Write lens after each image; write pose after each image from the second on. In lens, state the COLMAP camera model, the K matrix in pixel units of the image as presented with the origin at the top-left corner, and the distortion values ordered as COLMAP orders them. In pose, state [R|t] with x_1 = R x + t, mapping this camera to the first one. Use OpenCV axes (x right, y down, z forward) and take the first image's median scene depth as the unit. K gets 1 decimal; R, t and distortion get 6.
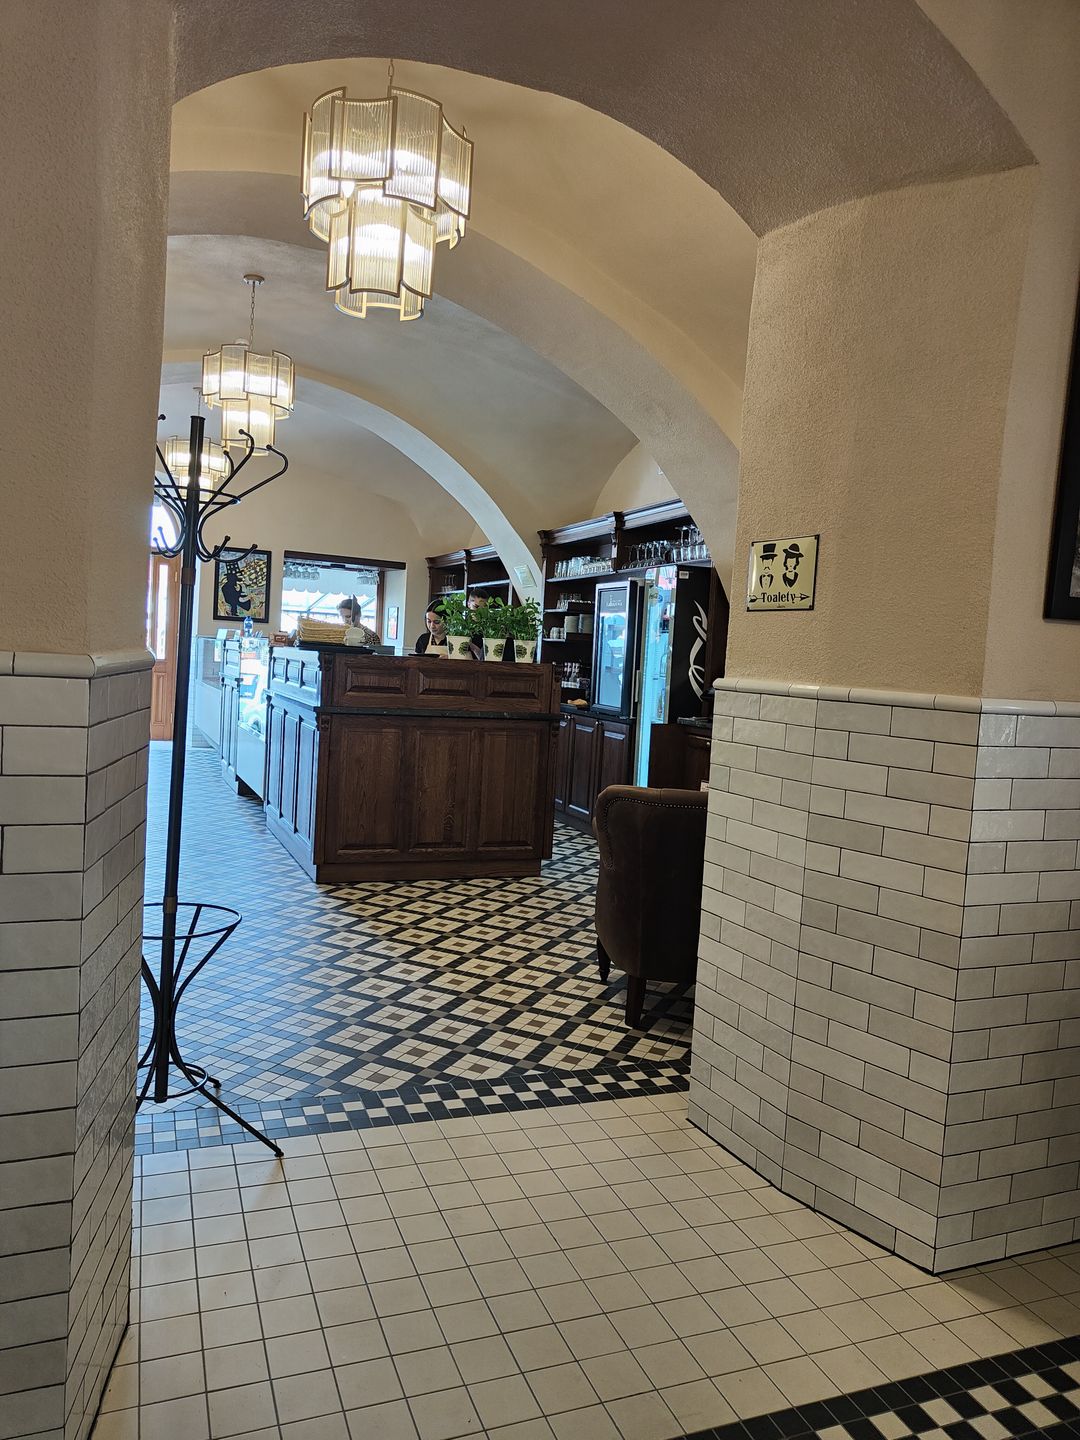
lens RADIAL K [[989.7, 0, 532.8], [0, 989.7, 725.1], [0, 0, 1]] dist [0.008621, -0.007200]
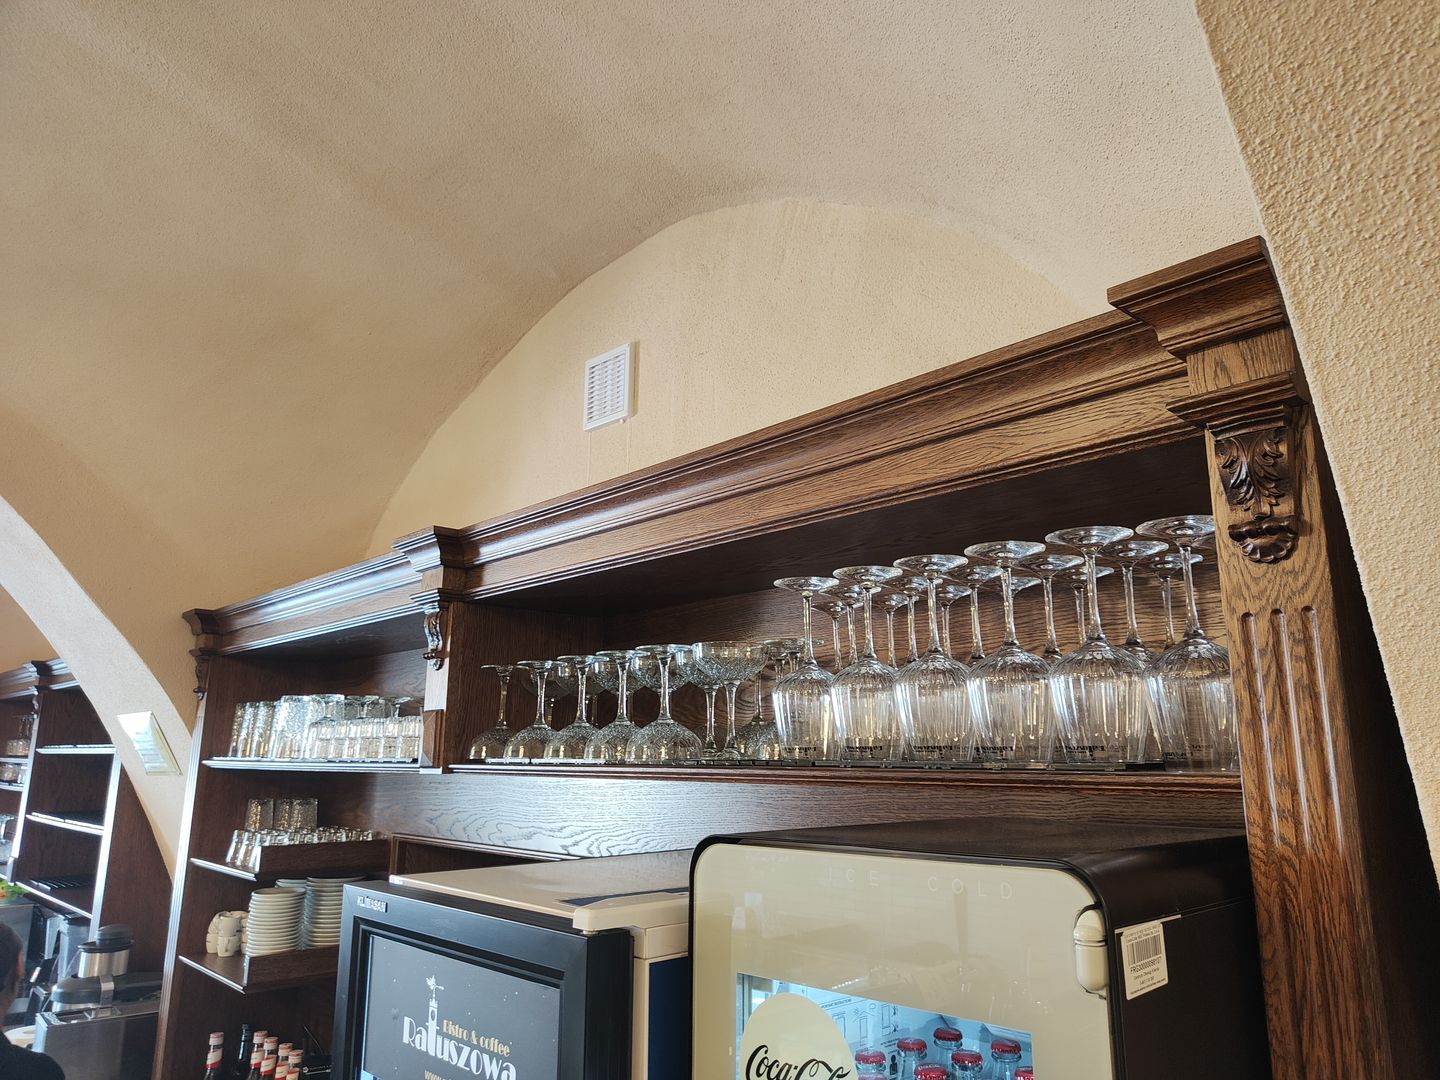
lens RADIAL K [[989.7, 0, 720.3], [0, 989.7, 537.5], [0, 0, 1]] dist [0.008621, -0.007200]
pose [[0.924857, 0.024457, 0.379529, 0.055280], [0.080225, 0.962929, -0.257548, -0.147340], [-0.371758, 0.268643, 0.888610, 0.774887]]
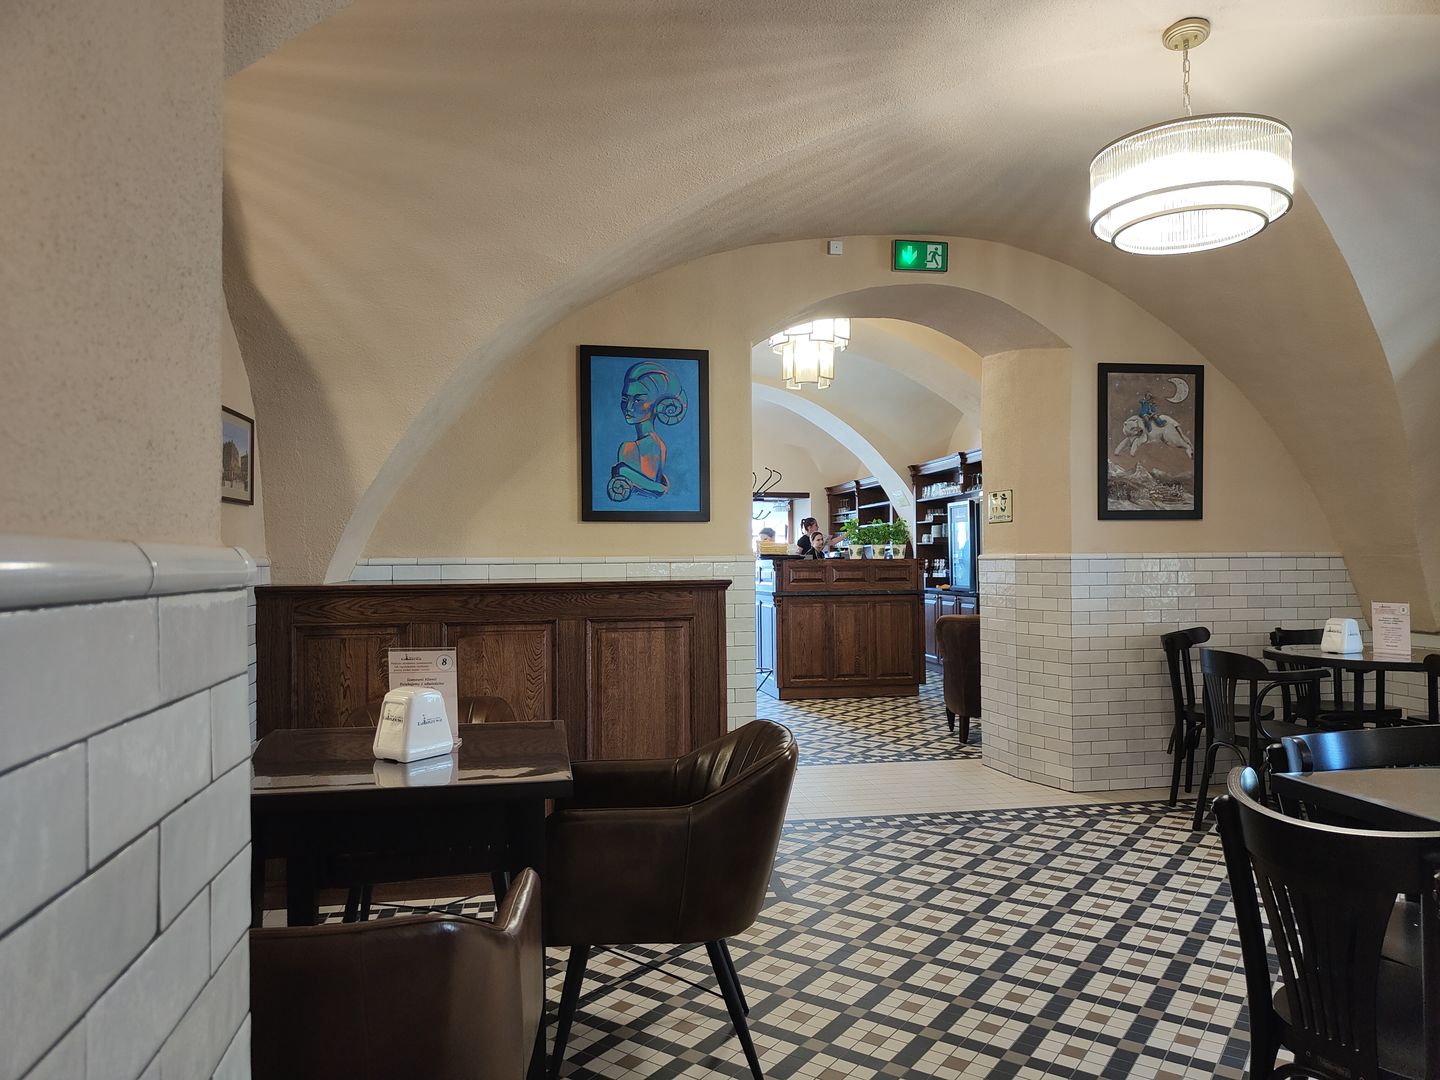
lens RADIAL K [[989.7, 0, 705.7], [0, 989.7, 542.9], [0, 0, 1]] dist [0.008621, -0.007200]
pose [[0.973459, -0.069709, -0.217985, 0.030025], [0.048361, 0.993630, -0.101786, 0.045784], [0.223692, 0.088542, 0.970630, -0.481649]]
